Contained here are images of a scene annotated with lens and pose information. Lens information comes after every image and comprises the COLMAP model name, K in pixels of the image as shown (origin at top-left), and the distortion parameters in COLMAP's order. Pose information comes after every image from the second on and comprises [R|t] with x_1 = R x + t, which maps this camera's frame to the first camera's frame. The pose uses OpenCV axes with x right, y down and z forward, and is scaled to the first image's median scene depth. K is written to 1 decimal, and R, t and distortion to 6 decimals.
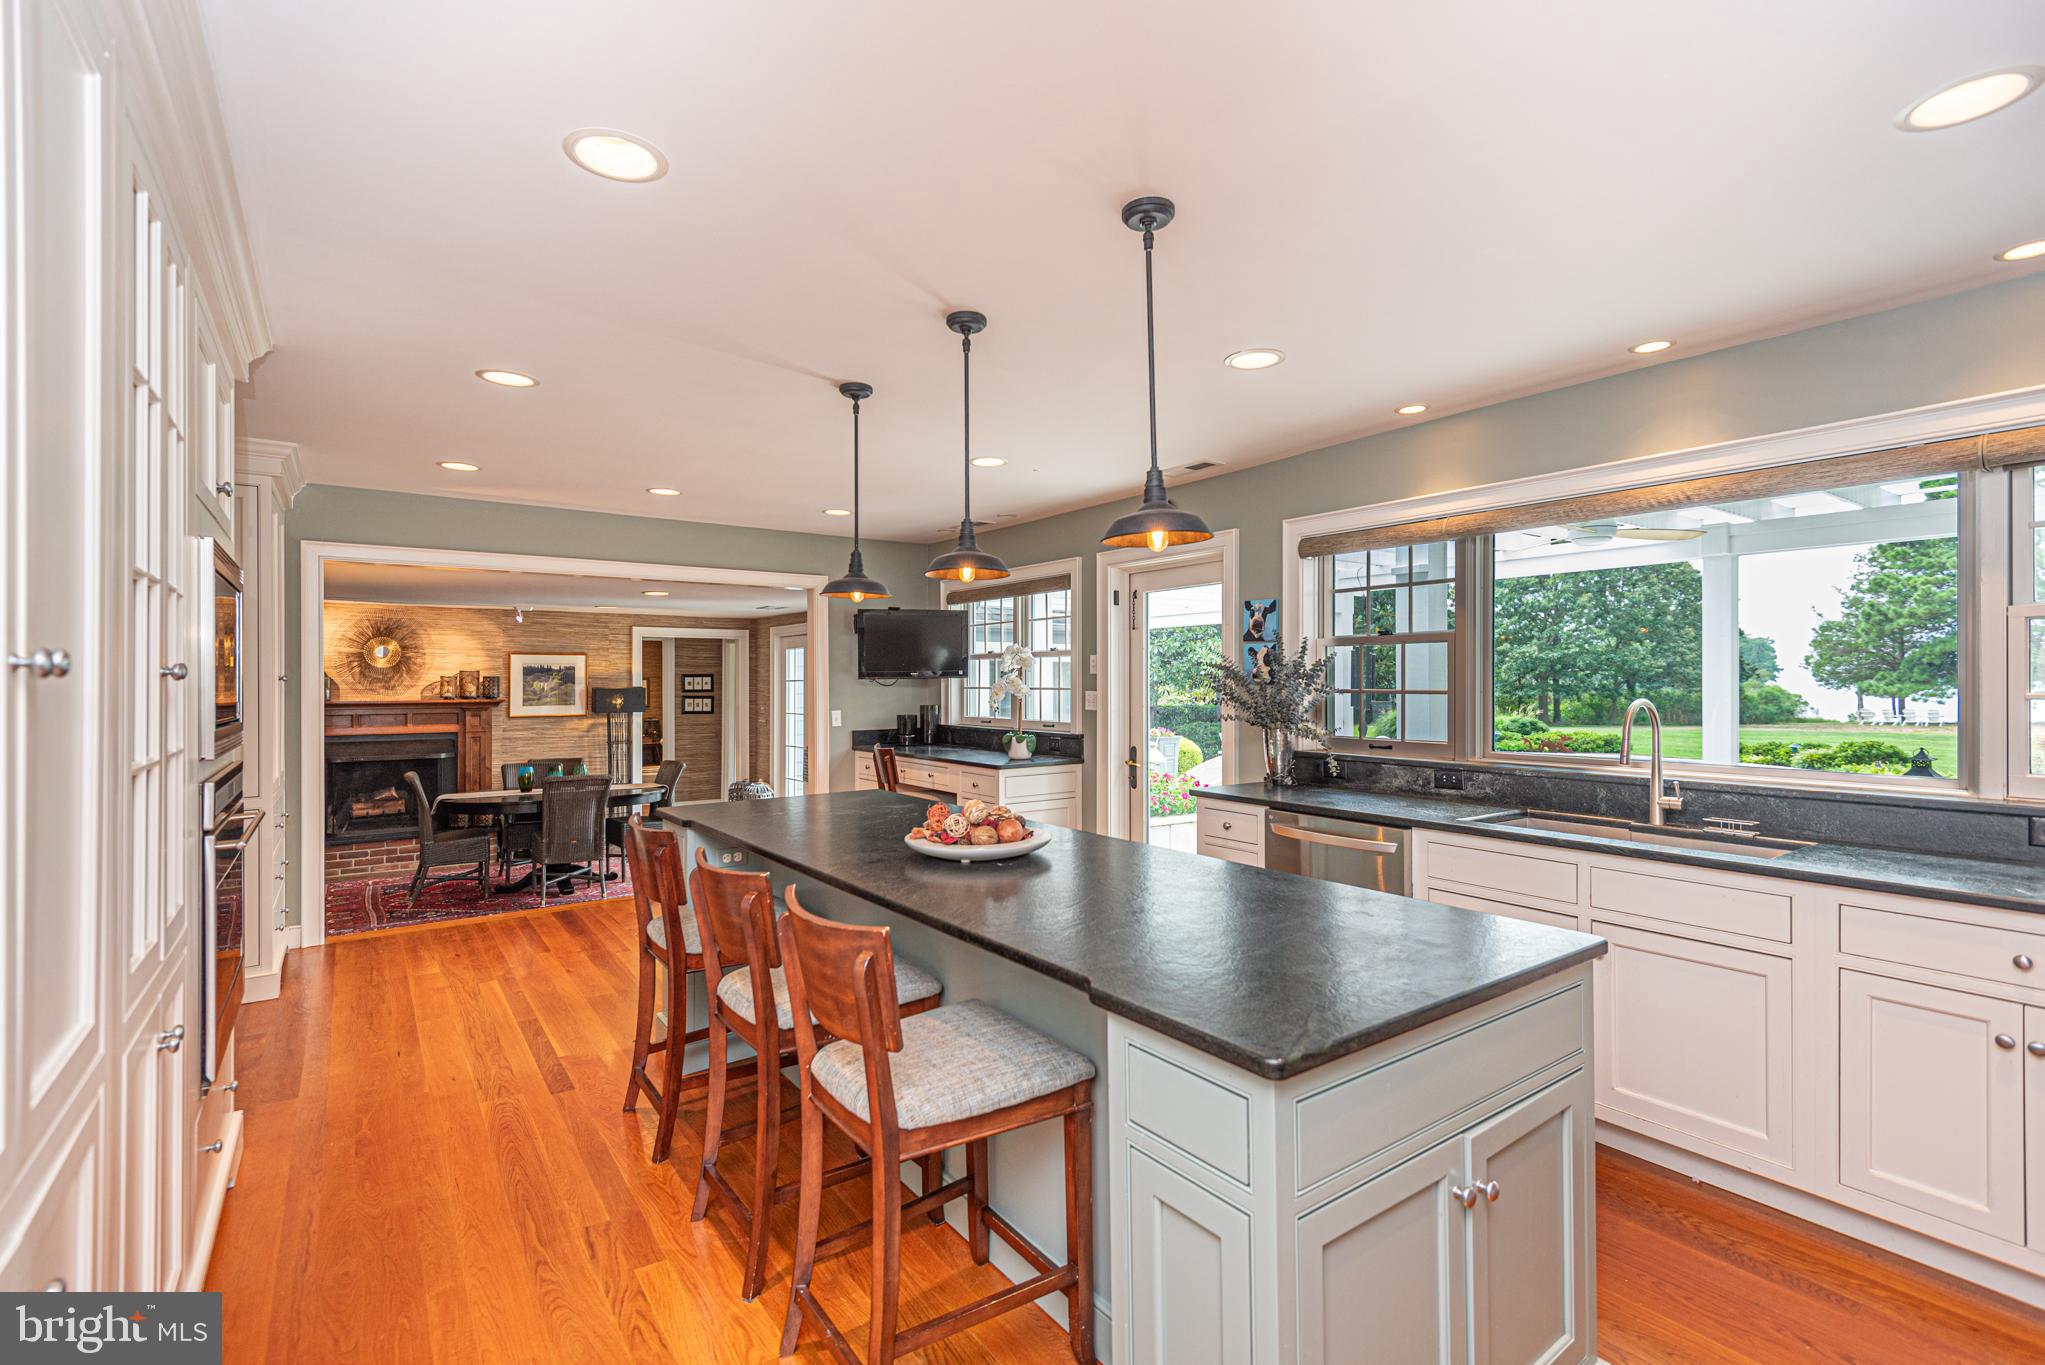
lens RADIAL K [[944.1, 0, 1031.3], [0, 944.1, 687.7], [0, 0, 1]] dist [0.029840, -0.011560]
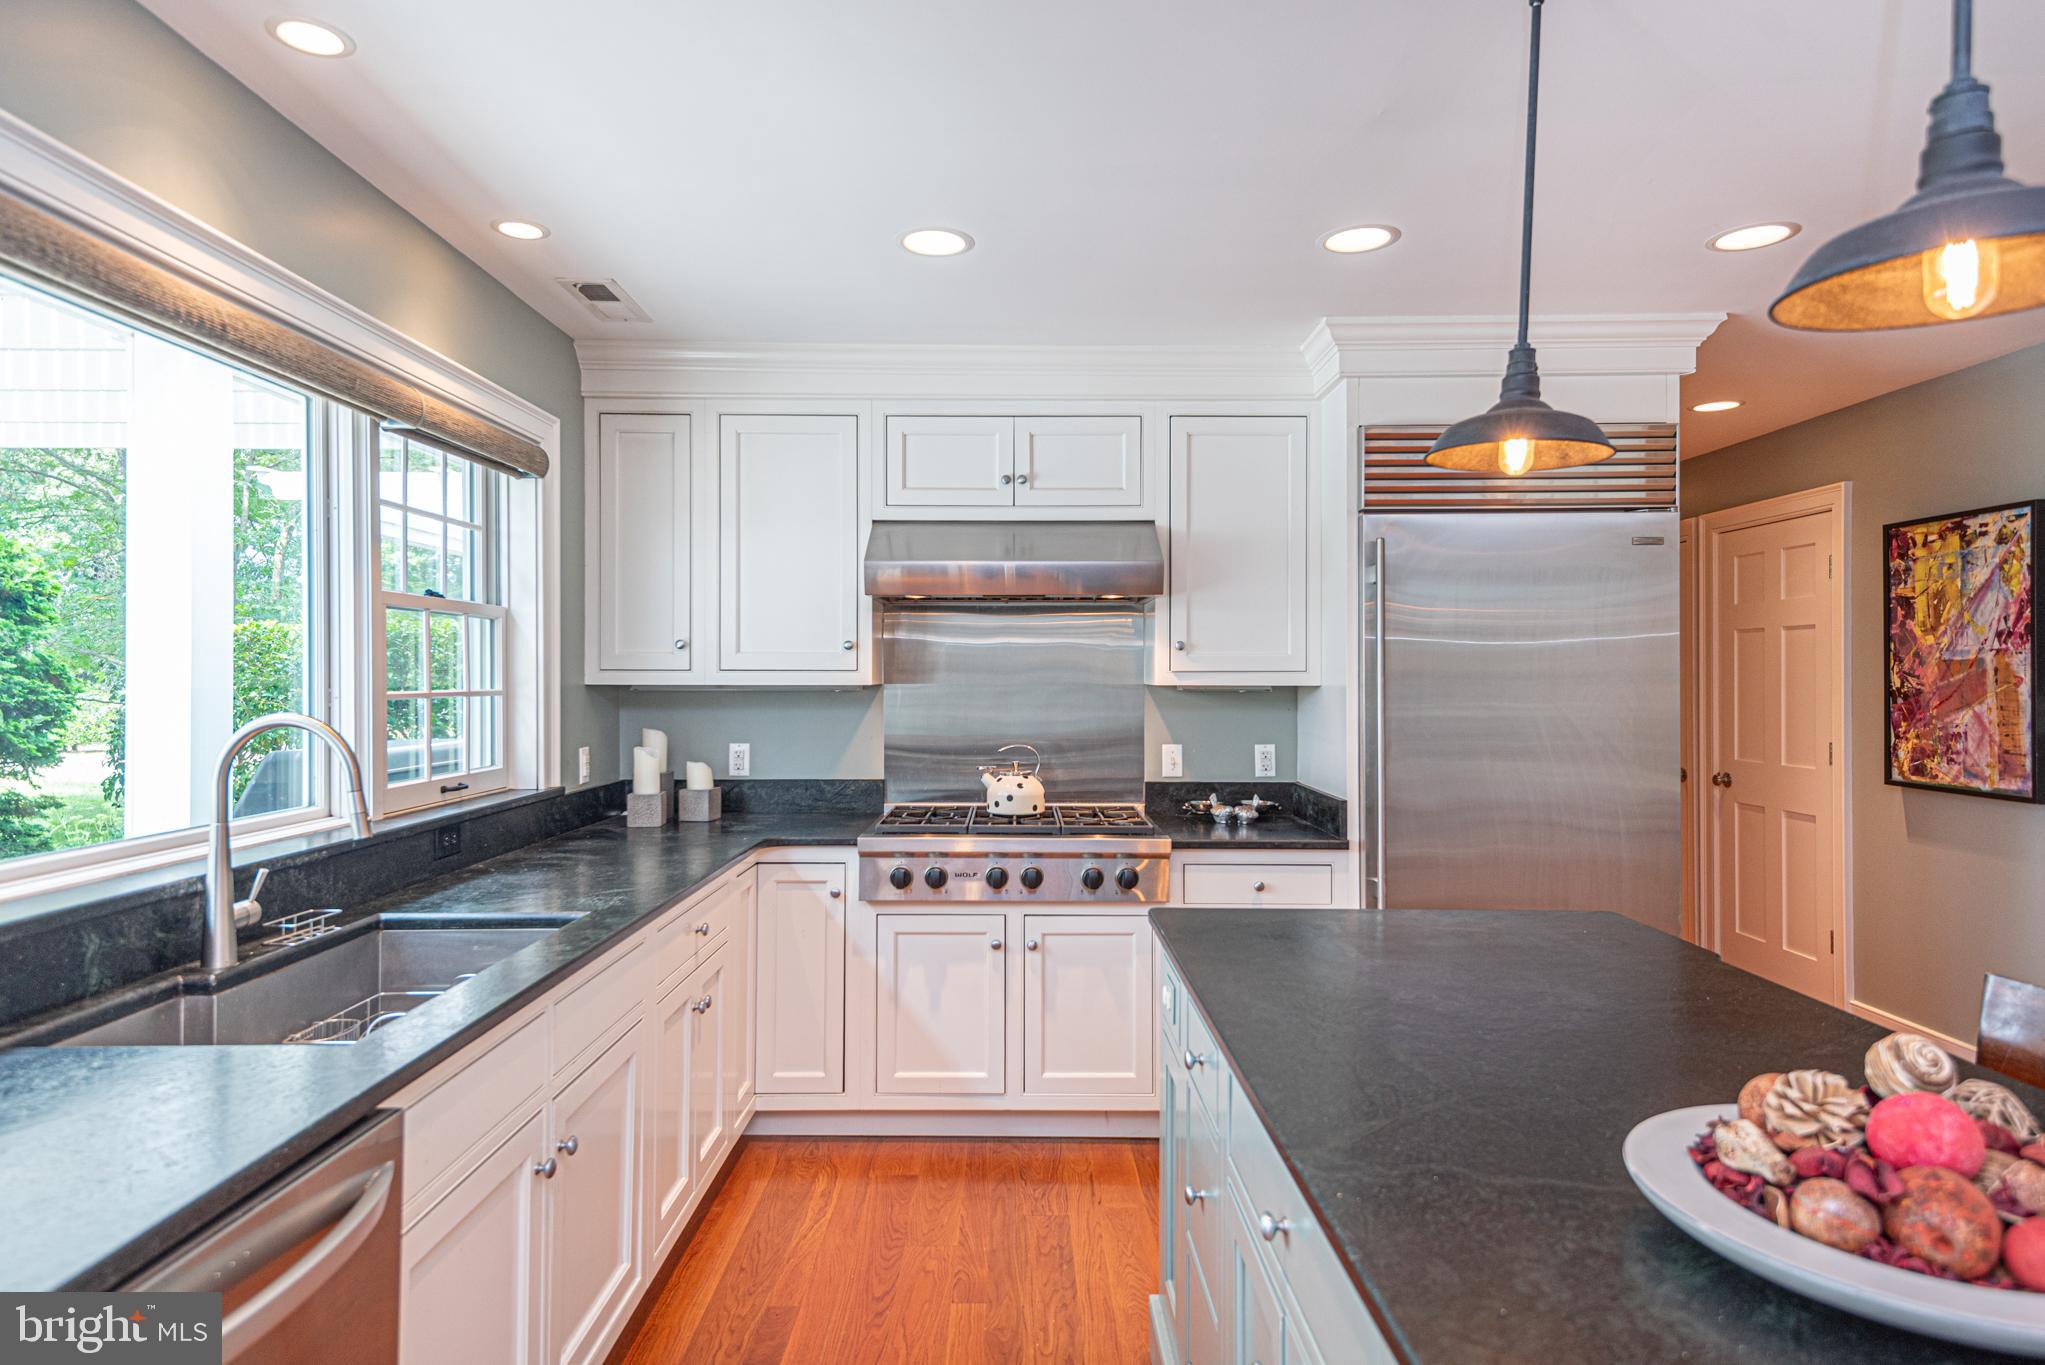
lens RADIAL K [[1174.4, 0, 1024.0], [0, 1174.4, 676.7], [0, 0, 1]] dist [0.025946, -0.013123]
pose [[-0.820409, 0.008114, 0.571719, -0.014044], [0.010846, 0.999940, 0.001372, -0.001033], [-0.571674, 0.007327, -0.820448, 0.436801]]
